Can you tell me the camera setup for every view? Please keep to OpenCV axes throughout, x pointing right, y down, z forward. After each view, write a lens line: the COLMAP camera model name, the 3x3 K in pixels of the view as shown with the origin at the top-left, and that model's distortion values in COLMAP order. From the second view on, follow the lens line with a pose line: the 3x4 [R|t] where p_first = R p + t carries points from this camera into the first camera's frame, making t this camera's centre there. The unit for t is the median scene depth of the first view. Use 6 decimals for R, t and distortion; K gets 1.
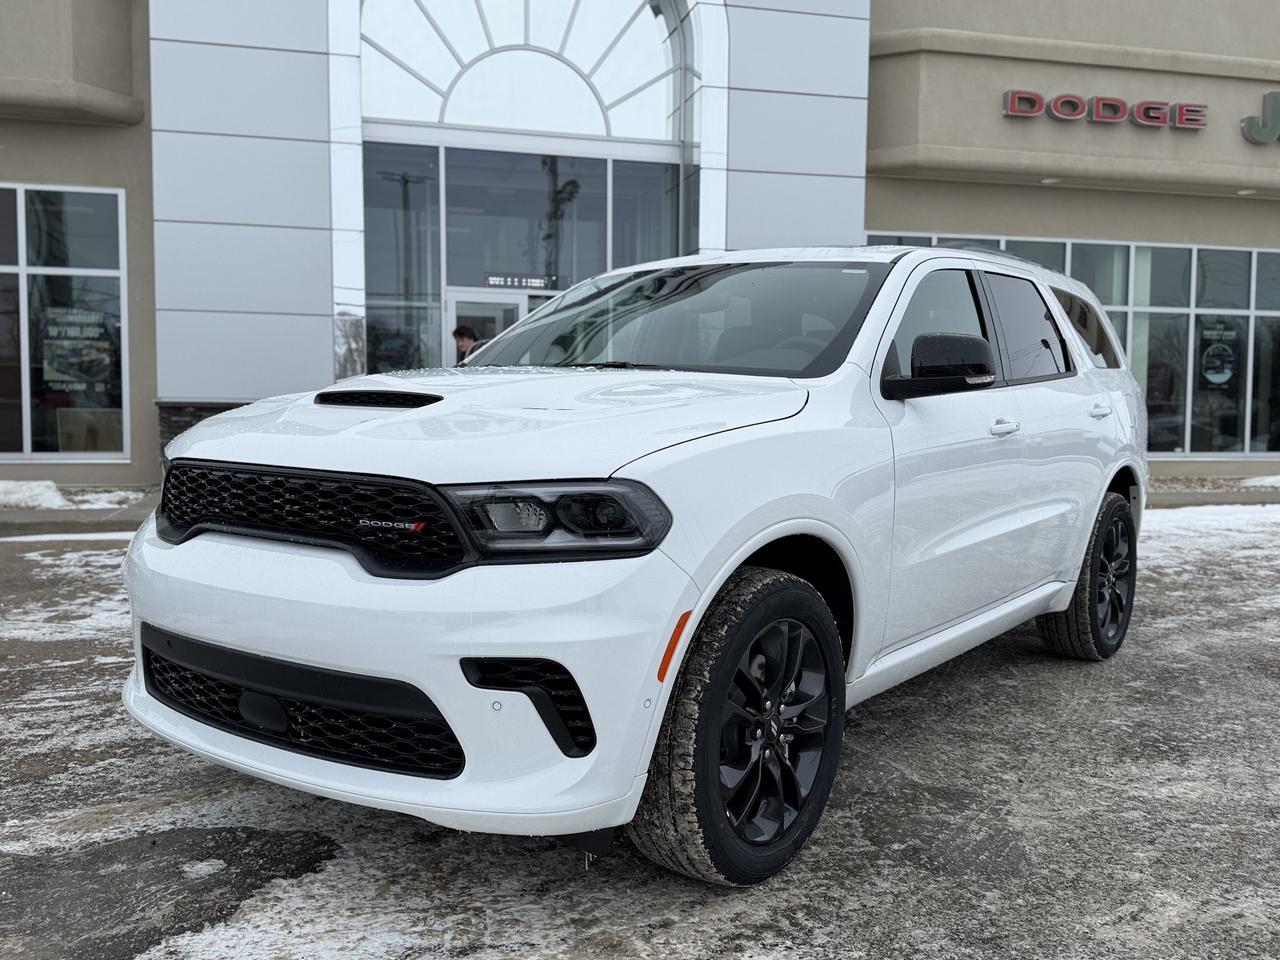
lens RADIAL K [[1174.6, 0, 640.0], [0, 1174.6, 480.0], [0, 0, 1]] dist [0.095921, -0.153324]
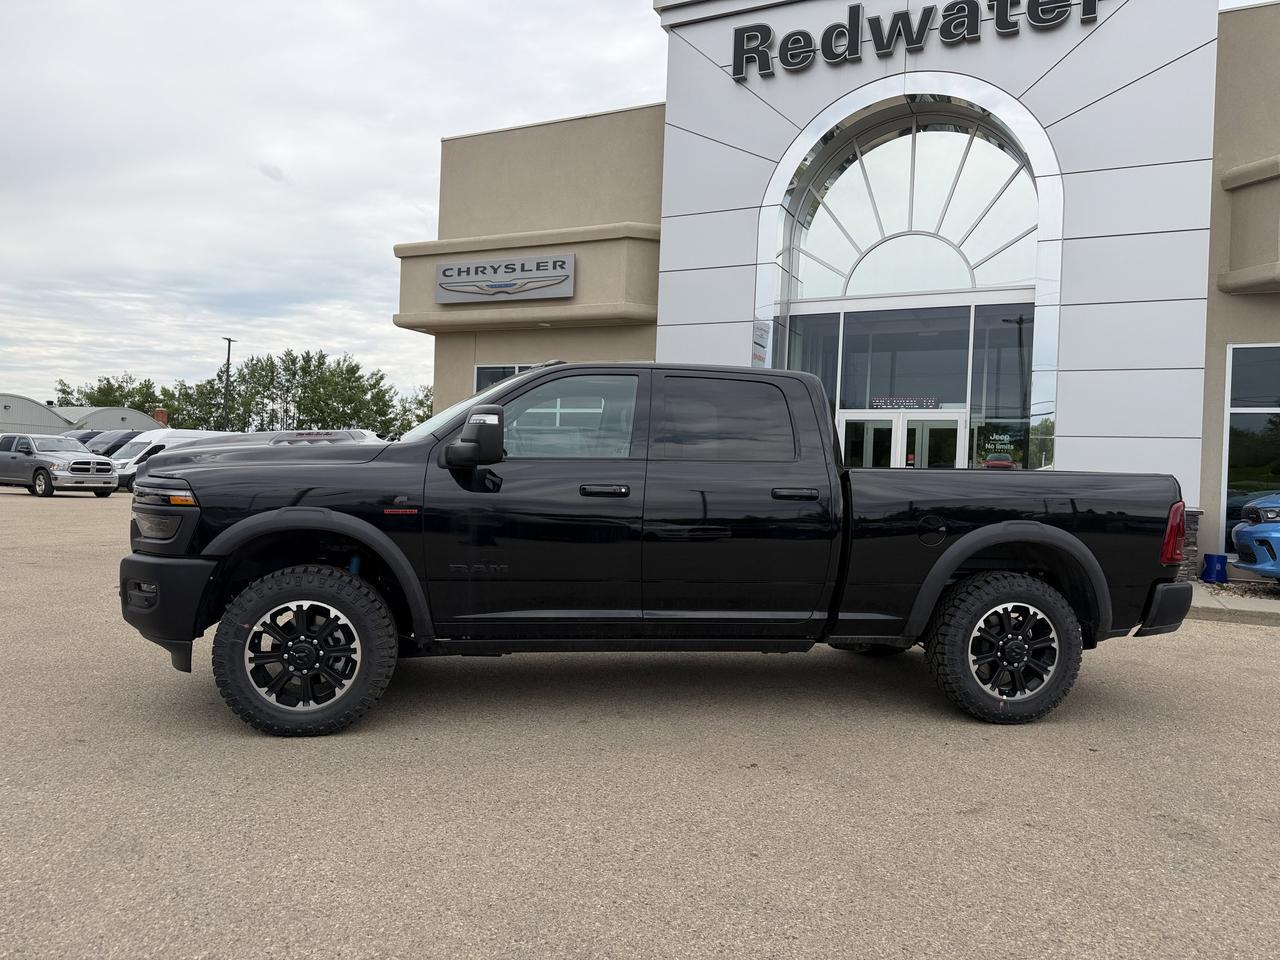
lens RADIAL K [[895.7, 0, 640.0], [0, 895.7, 480.0], [0, 0, 1]] dist [0.055623, -0.057481]
pose [[0.759108, 0.020015, -0.650657, 0.376503], [-0.066326, 0.996704, -0.046721, -0.015907], [0.647577, 0.078622, 0.757933, 0.045296]]
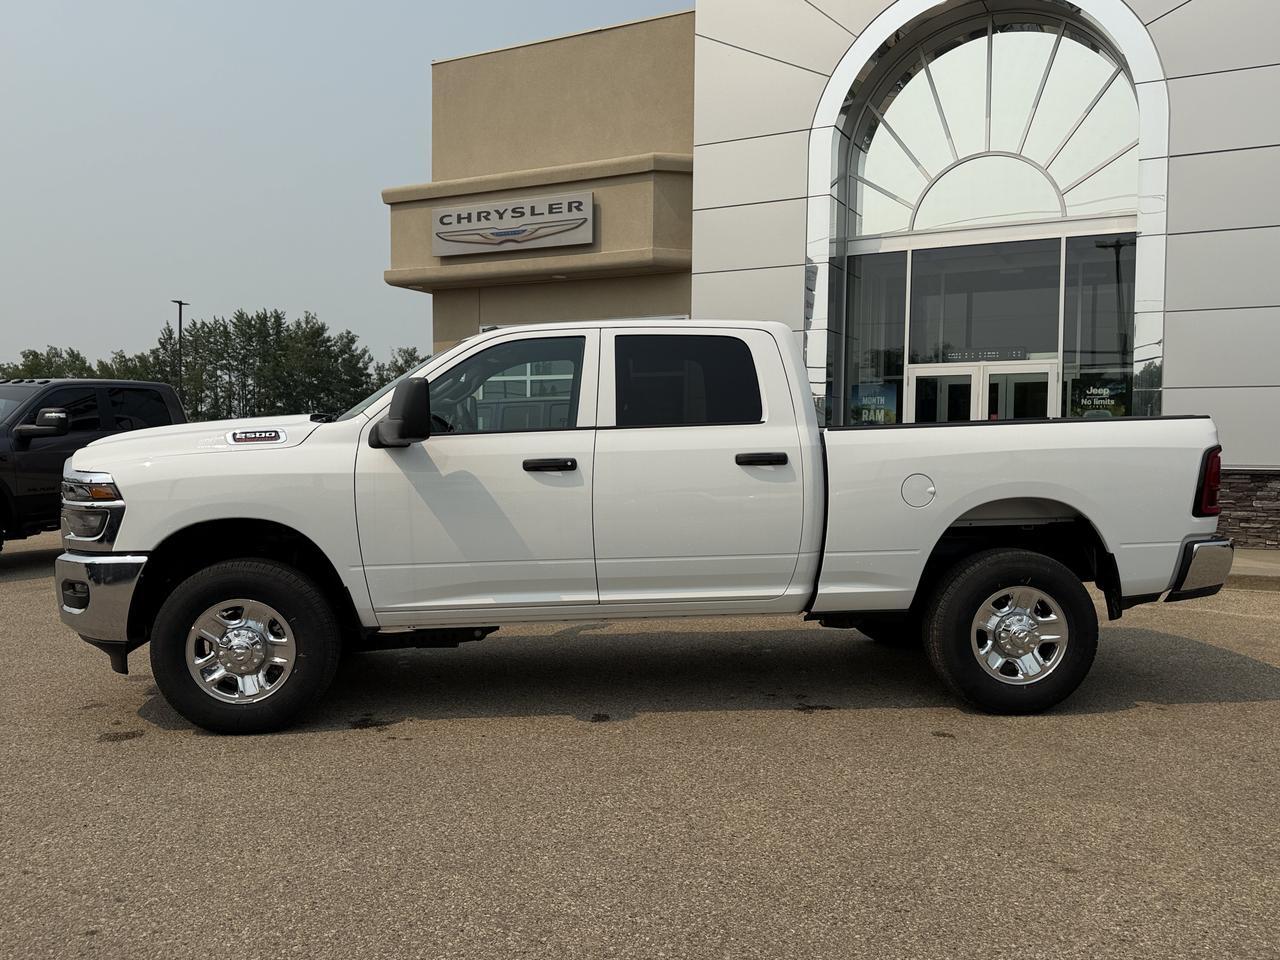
lens RADIAL K [[1067.9, 0, 632.8], [0, 1067.9, 492.3], [0, 0, 1]] dist [0.075296, -0.099573]
pose [[0.742530, 0.021297, -0.669475, 0.389540], [-0.036460, 0.999298, -0.008650, -0.014835], [0.668820, 0.030832, 0.742785, -0.001441]]
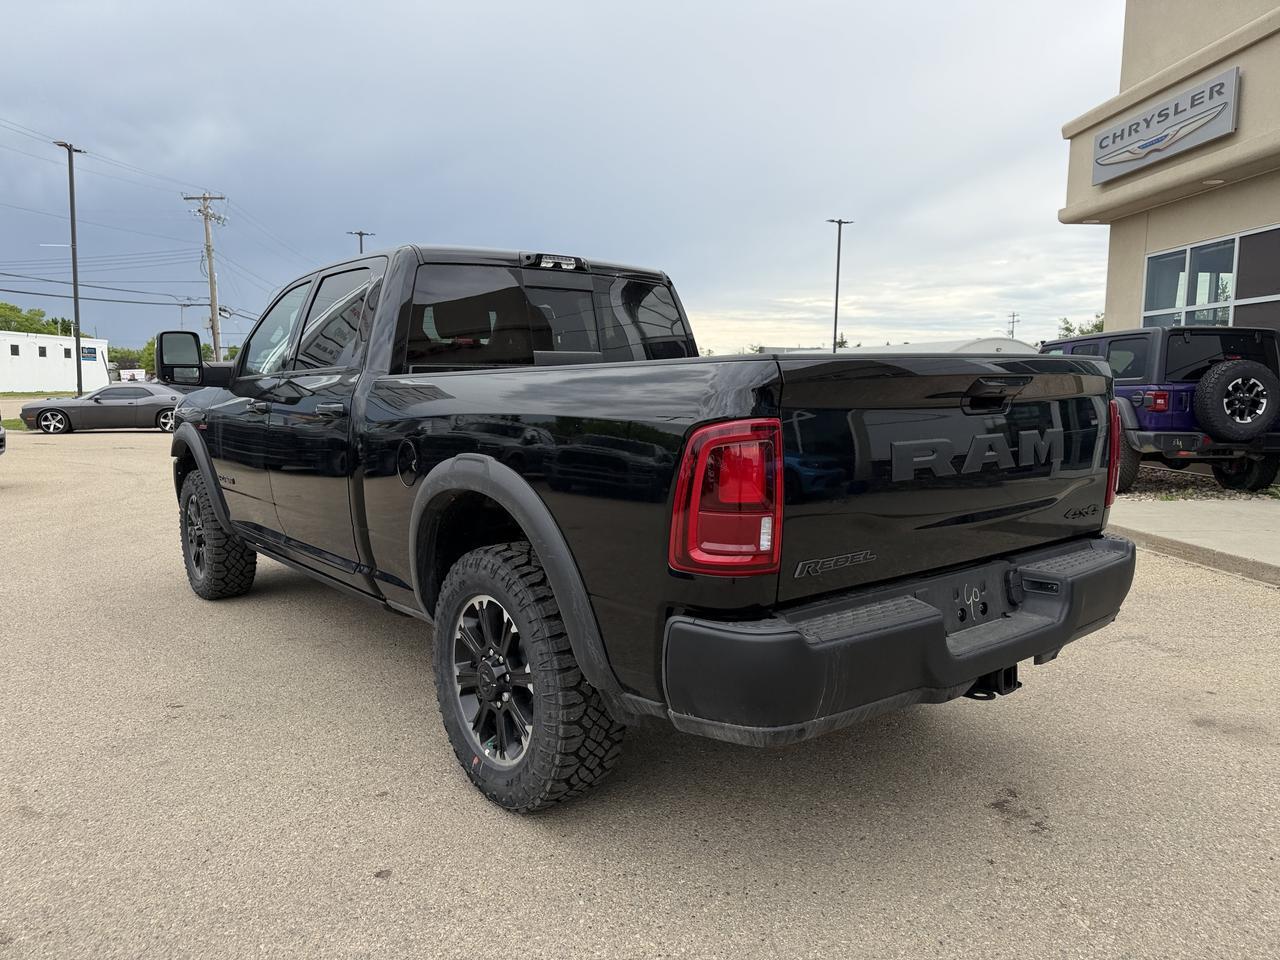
lens RADIAL K [[895.7, 0, 640.0], [0, 895.7, 480.0], [0, 0, 1]] dist [0.055623, -0.057481]
pose [[-0.176920, 0.087666, -0.980313, 0.460249], [-0.061818, 0.993069, 0.099963, -0.047042], [0.982282, 0.078287, -0.170274, 0.540603]]
